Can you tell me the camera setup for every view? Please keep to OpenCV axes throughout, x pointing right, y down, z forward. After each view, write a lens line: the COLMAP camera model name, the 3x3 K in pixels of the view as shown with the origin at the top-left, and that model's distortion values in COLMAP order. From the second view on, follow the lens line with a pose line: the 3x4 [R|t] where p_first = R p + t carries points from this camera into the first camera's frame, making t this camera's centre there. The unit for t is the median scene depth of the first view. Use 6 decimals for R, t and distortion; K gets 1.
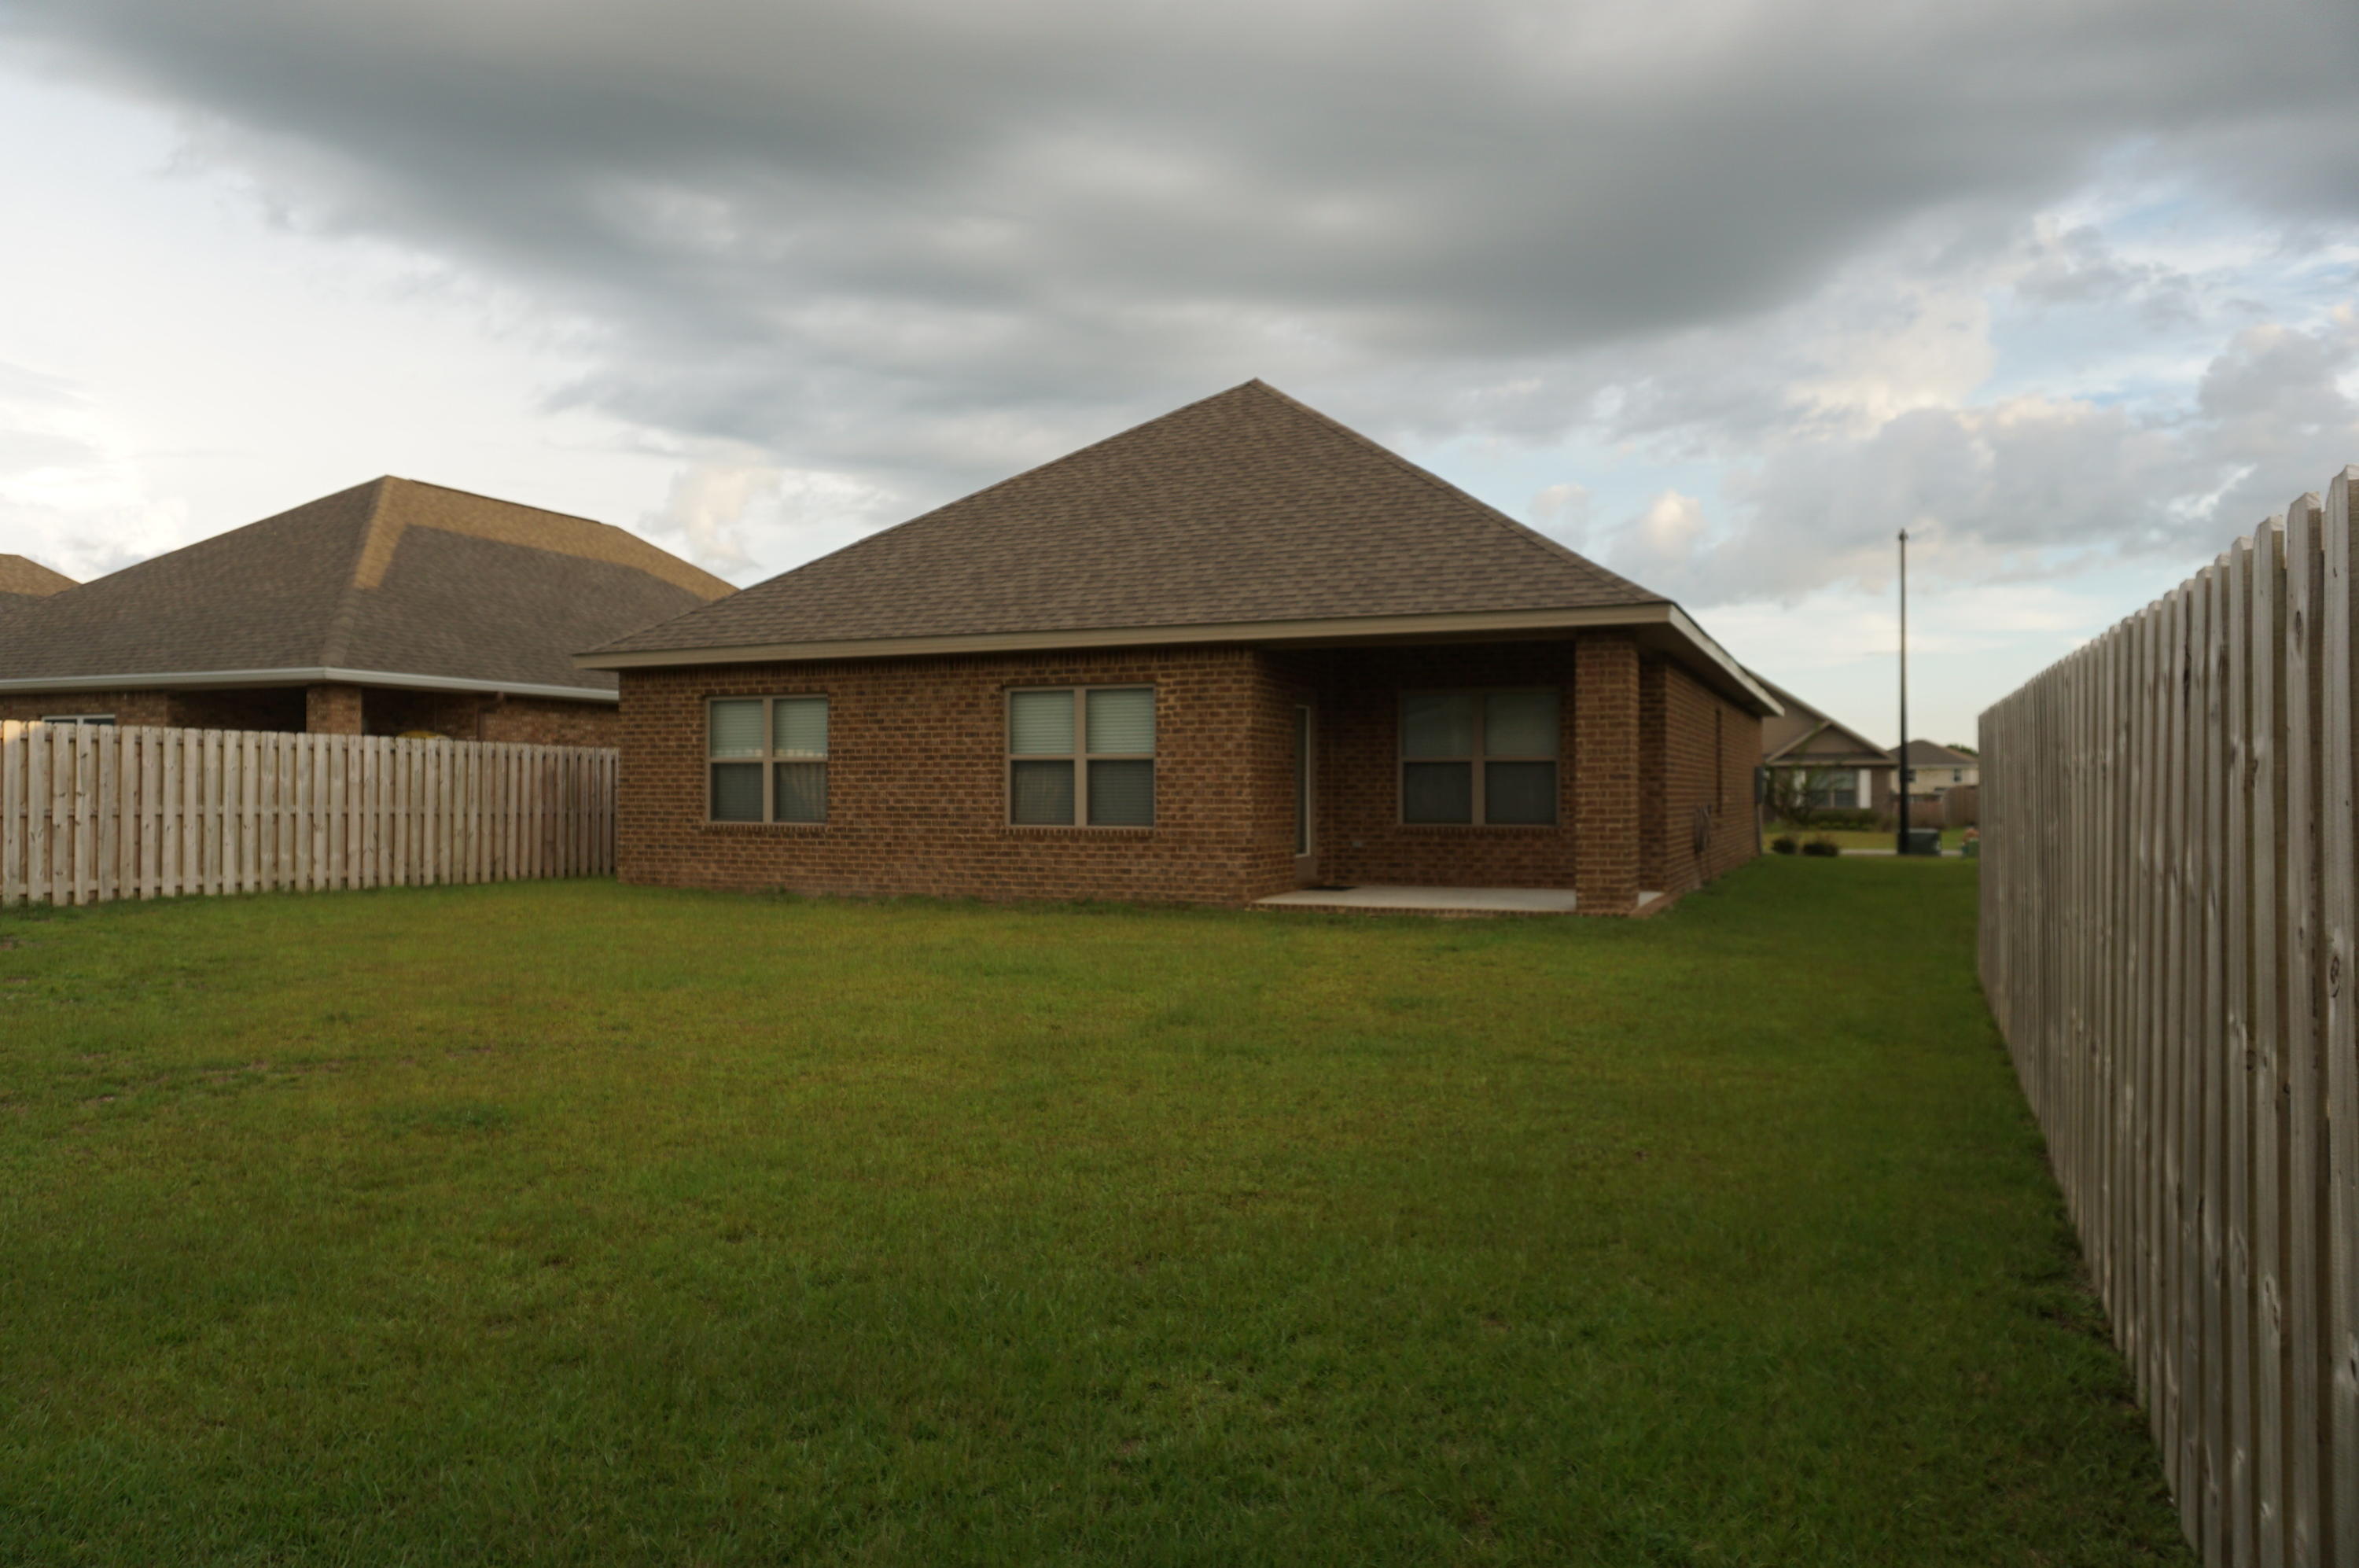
lens RADIAL K [[1574.8, 0, 1178.3], [0, 1574.8, 751.4], [0, 0, 1]] dist [-0.054557, 0.028008]
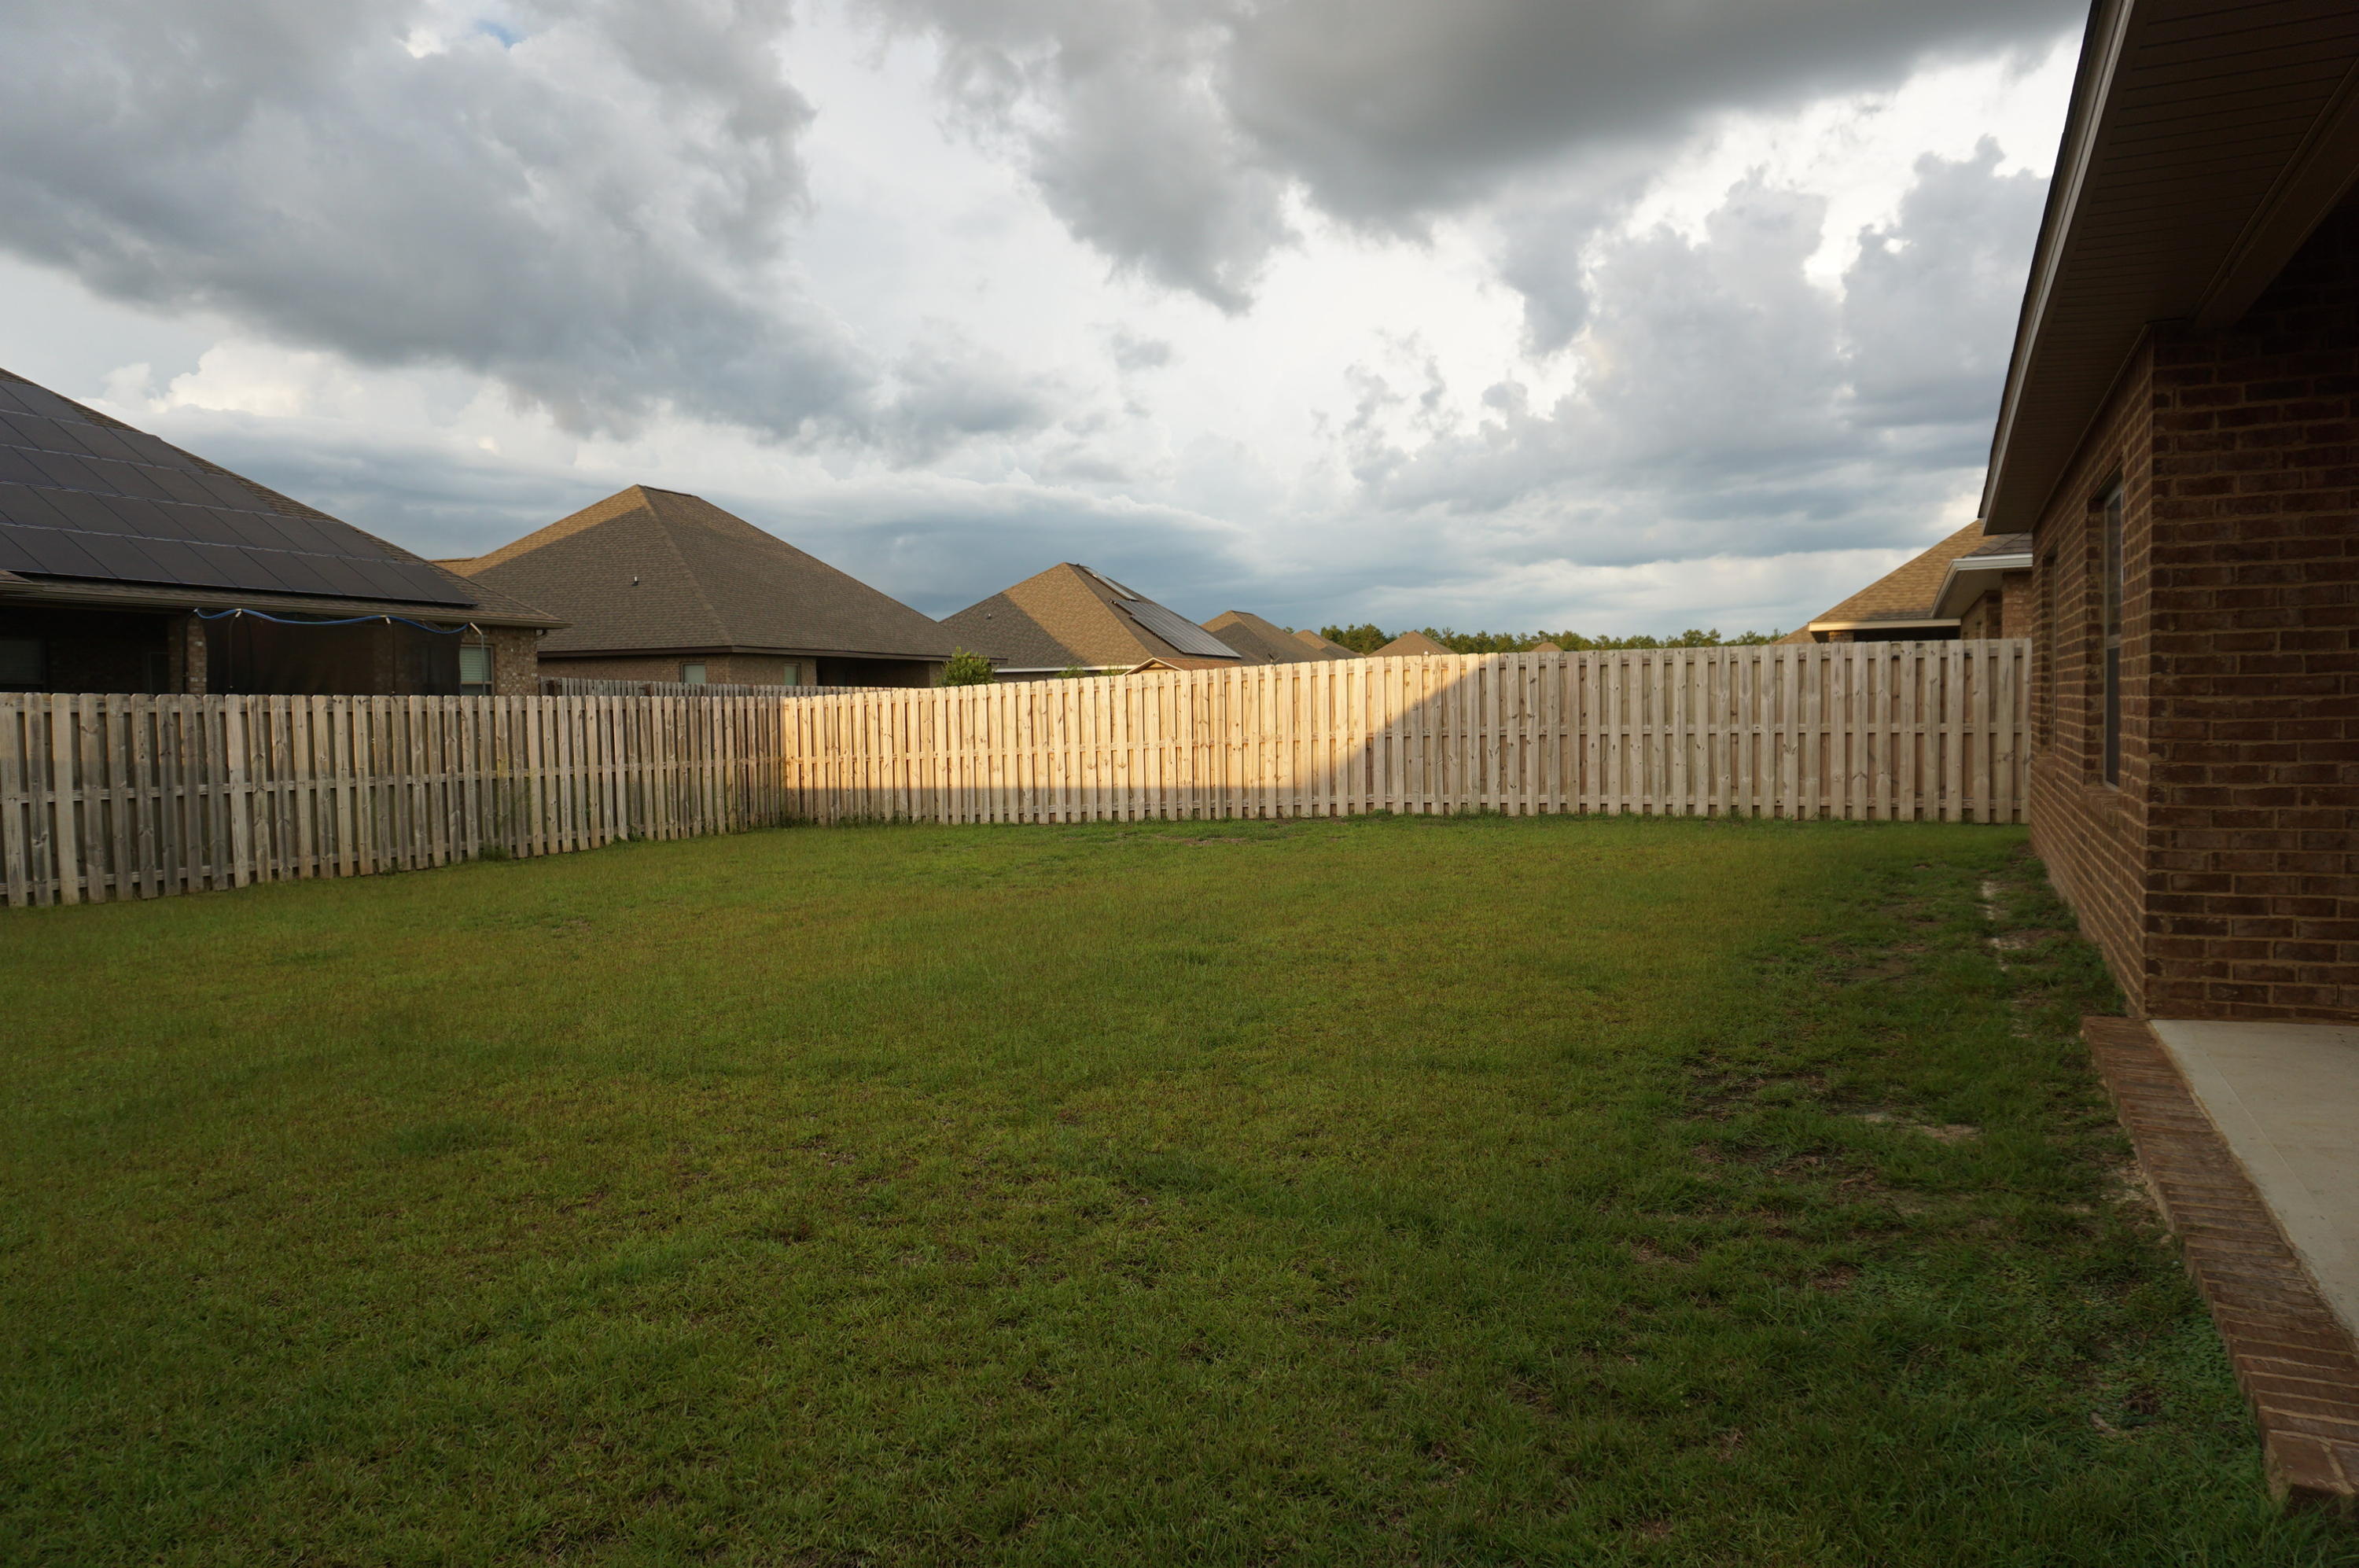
lens RADIAL K [[1574.8, 0, 1161.0], [0, 1574.8, 791.2], [0, 0, 1]] dist [-0.054557, 0.028008]
pose [[-0.053030, 0.054025, -0.997130, 0.396763], [0.050601, 0.997398, 0.051348, 0.009375], [0.997310, -0.047732, -0.055626, 0.737838]]
